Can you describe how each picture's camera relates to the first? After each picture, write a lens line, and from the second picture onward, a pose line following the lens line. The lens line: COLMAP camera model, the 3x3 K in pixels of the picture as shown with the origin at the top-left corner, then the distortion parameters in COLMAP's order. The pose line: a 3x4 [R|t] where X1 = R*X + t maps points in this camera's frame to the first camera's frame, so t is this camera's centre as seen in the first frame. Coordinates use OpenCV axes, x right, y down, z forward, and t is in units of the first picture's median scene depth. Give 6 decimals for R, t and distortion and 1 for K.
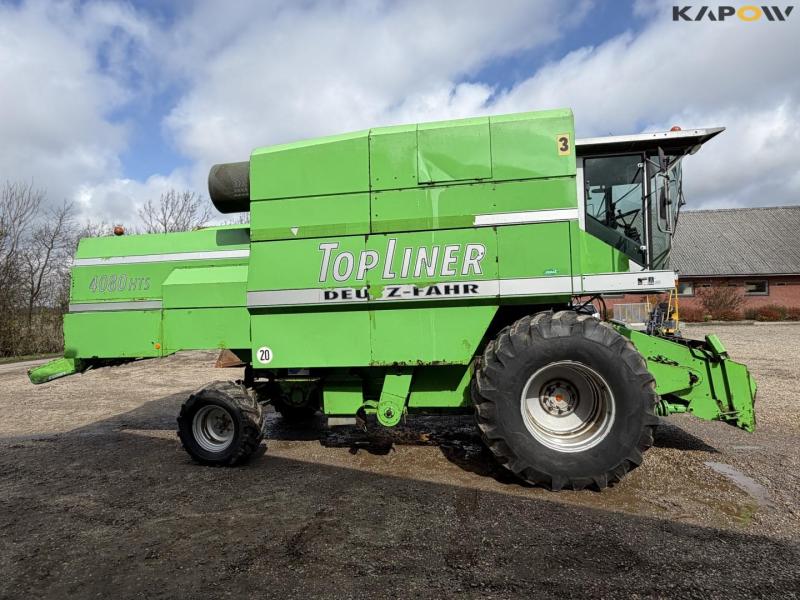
lens RADIAL K [[442.4, 0, 392.2], [0, 442.4, 297.4], [0, 0, 1]] dist [0.003367, -0.003449]
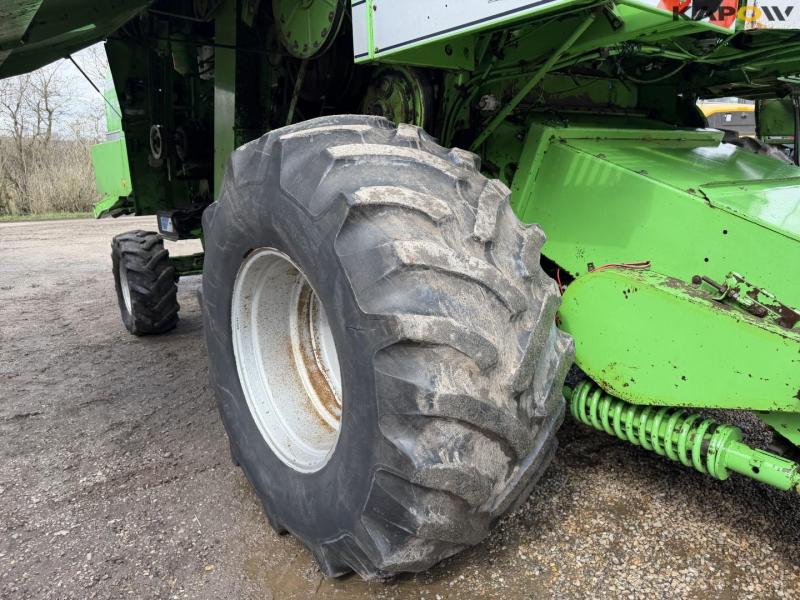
lens RADIAL K [[555.0, 0, 412.9], [0, 555.0, 284.1], [0, 0, 1]] dist [0.043171, -0.037006]
pose [[0.758456, 0.151084, -0.633970, 0.705104], [0.009724, 0.970027, 0.242803, 0.050354], [0.651652, -0.190320, 0.734254, 0.634950]]
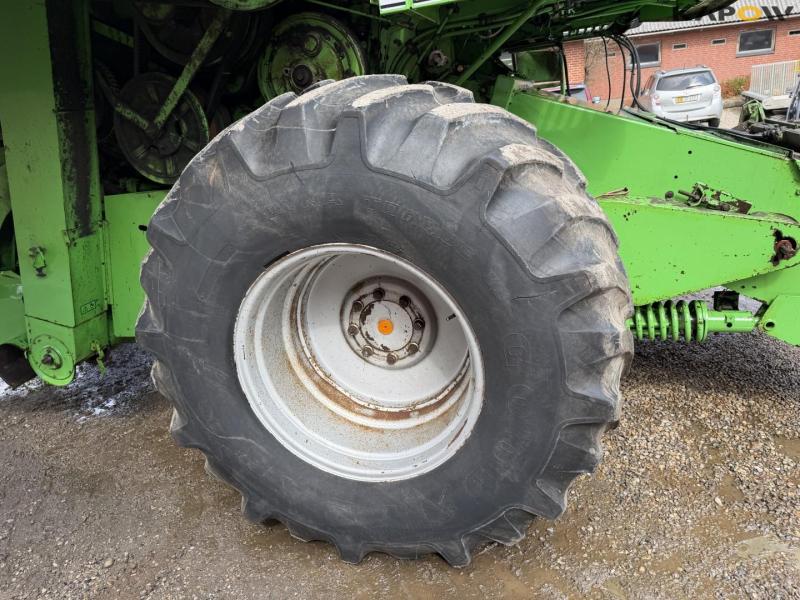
lens RADIAL K [[555.0, 0, 399.9], [0, 555.0, 292.0], [0, 0, 1]] dist [0.043171, -0.037006]
pose [[0.991610, -0.049877, -0.119256, 0.431236], [0.087286, 0.938833, 0.333126, 0.040986], [0.095346, -0.340740, 0.935310, 0.544982]]
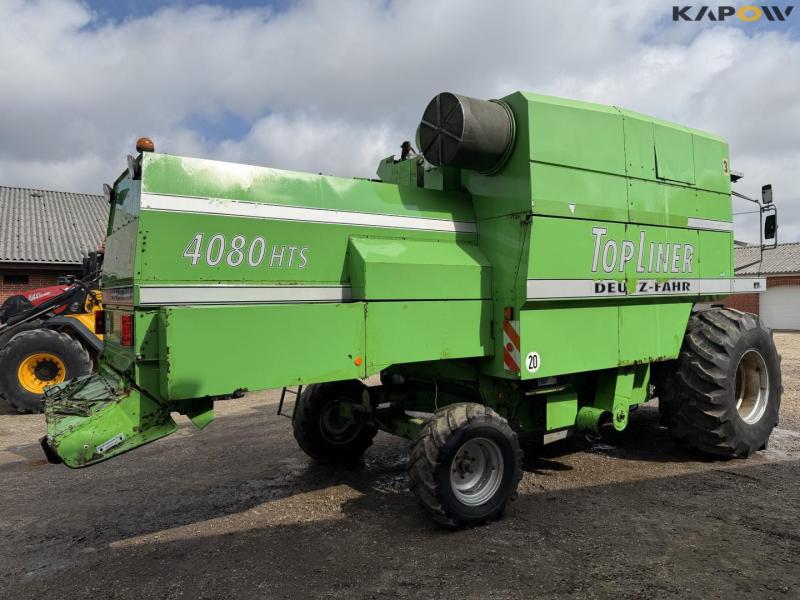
lens RADIAL K [[548.6, 0, 396.3], [0, 548.6, 303.3], [0, 0, 1]] dist [0.024934, -0.028635]
pose [[0.738258, 0.016701, 0.674312, -1.189312], [-0.016344, 0.999843, -0.006869, 0.040319], [-0.674320, -0.005950, 0.738415, 0.481762]]
